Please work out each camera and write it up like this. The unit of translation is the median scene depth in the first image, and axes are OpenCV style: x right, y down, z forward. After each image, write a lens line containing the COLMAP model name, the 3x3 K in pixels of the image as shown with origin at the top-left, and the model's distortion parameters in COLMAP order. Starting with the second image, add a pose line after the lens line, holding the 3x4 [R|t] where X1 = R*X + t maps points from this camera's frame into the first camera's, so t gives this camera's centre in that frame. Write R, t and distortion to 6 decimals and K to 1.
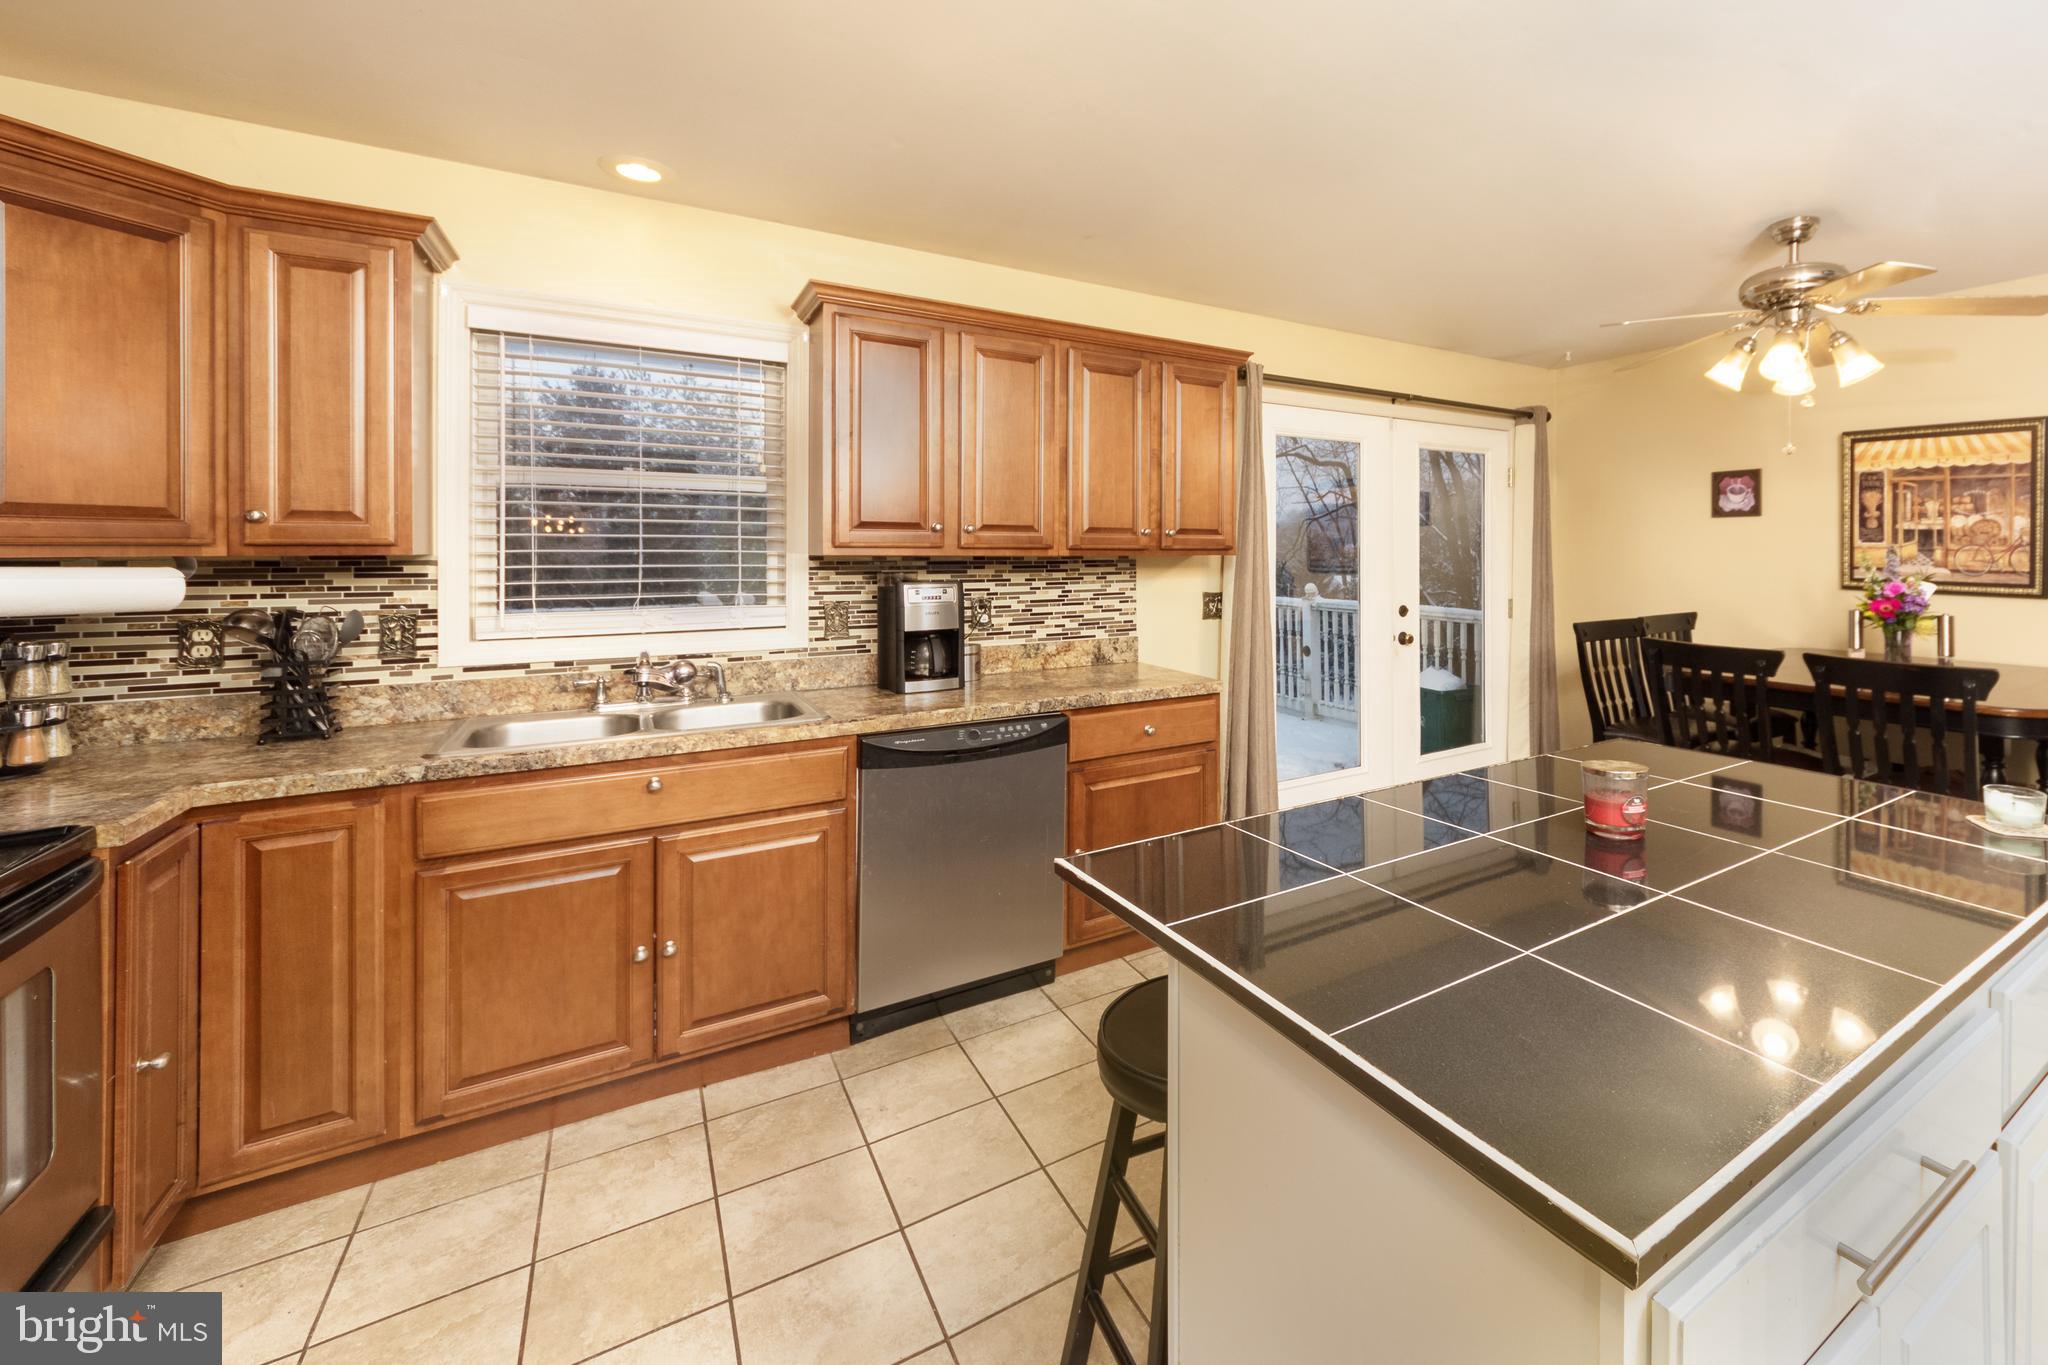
lens RADIAL K [[813.2, 0, 1152.7], [0, 813.2, 549.3], [0, 0, 1]] dist [-0.004198, -0.000215]
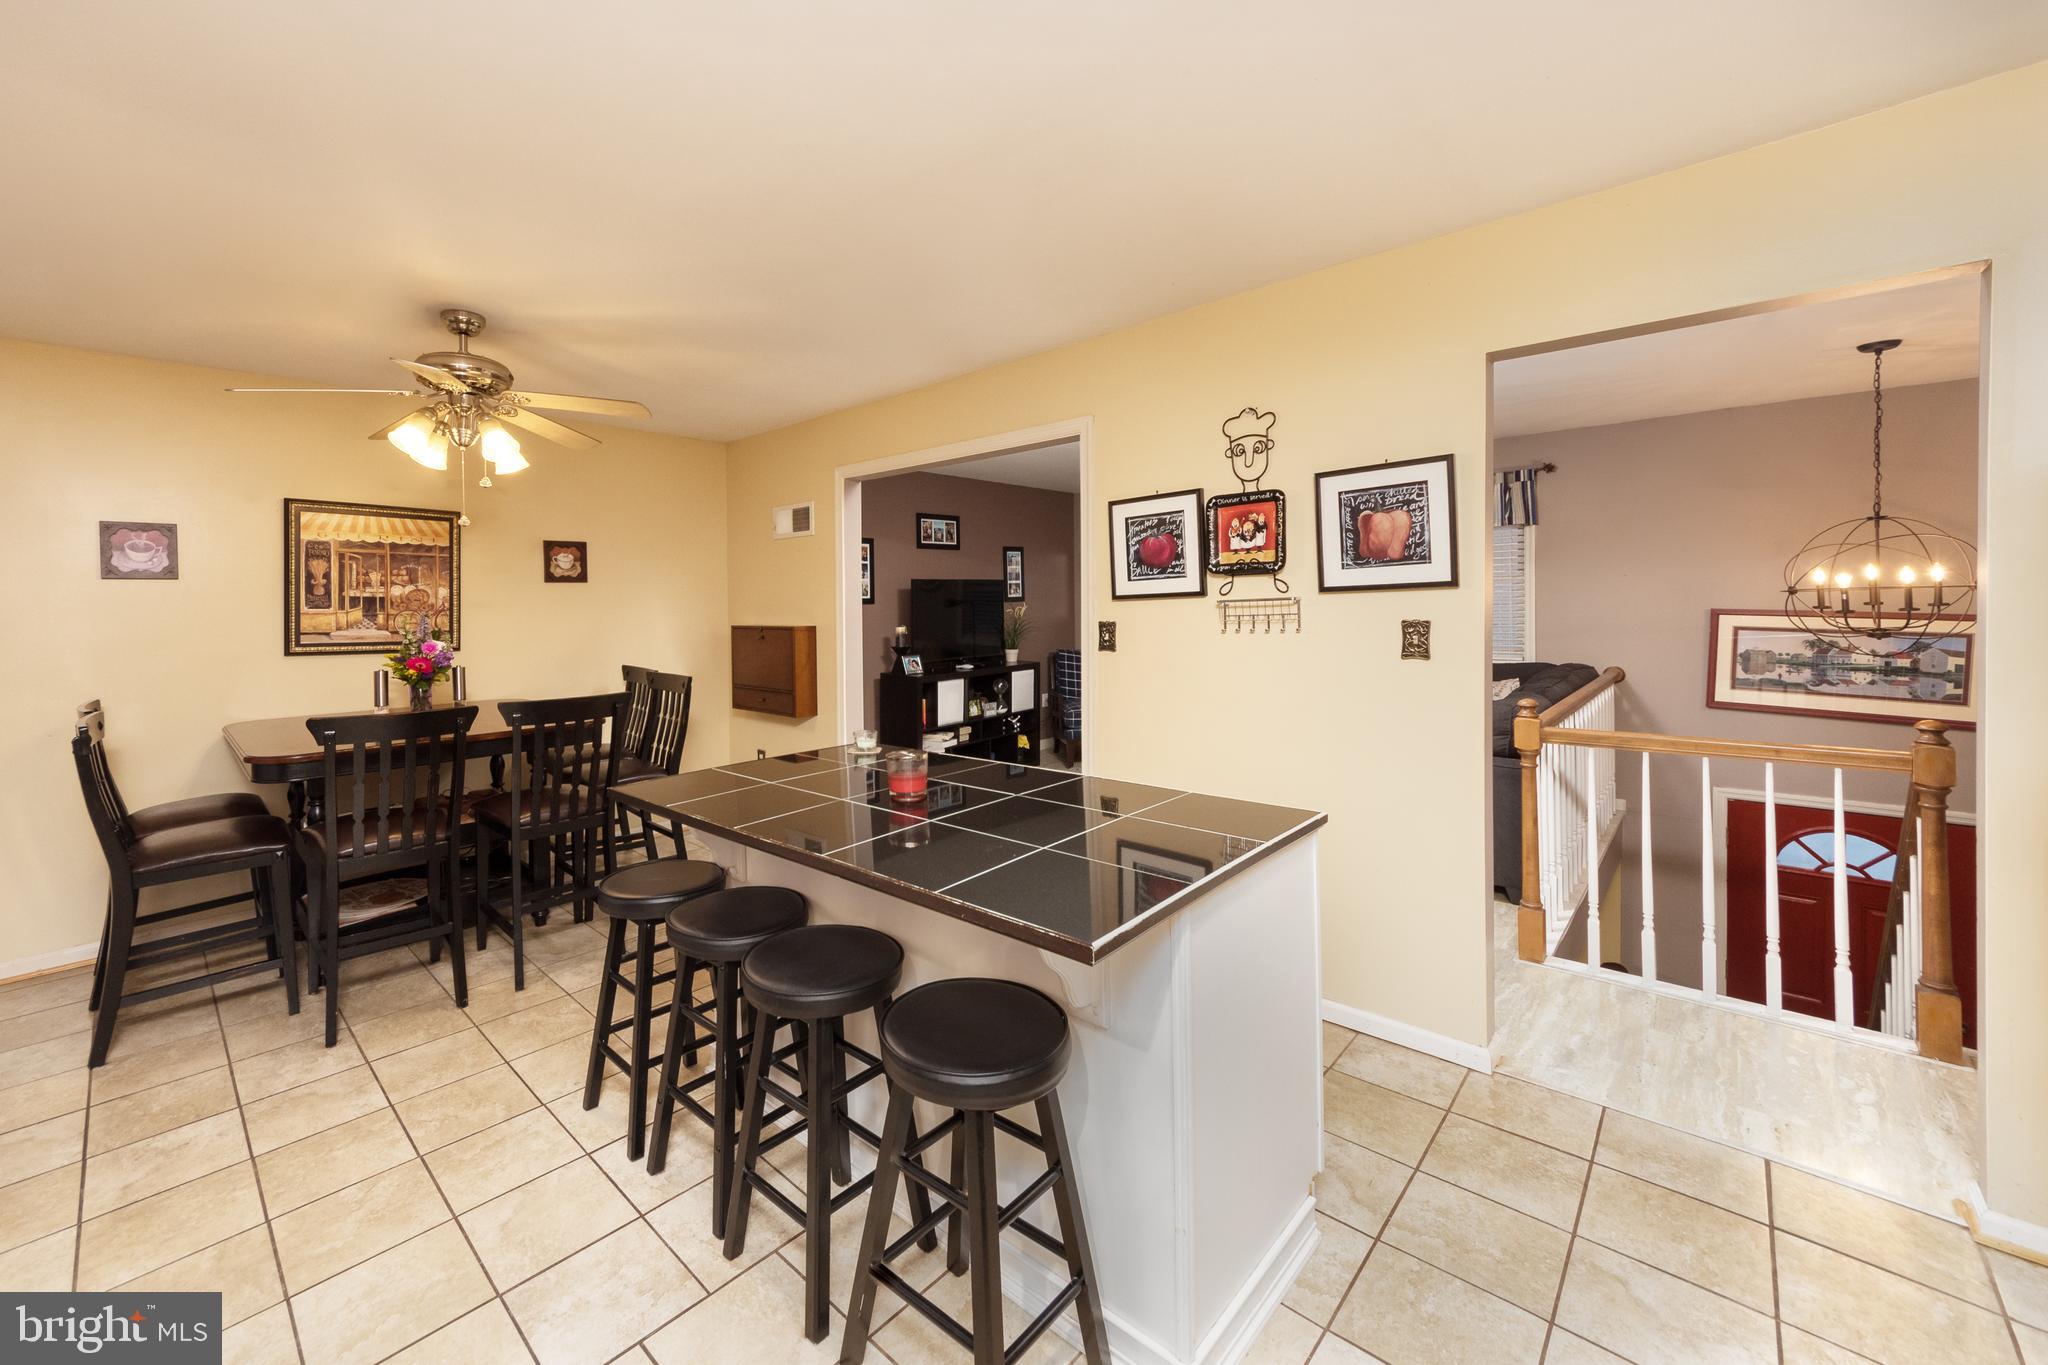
lens RADIAL K [[813.2, 0, 944.8], [0, 813.2, 600.9], [0, 0, 1]] dist [-0.004198, -0.000215]
pose [[-0.253824, 0.010060, 0.967198, -0.415606], [0.018274, 0.999817, -0.005603, 0.002516], [-0.967078, 0.016252, -0.253962, 0.618270]]
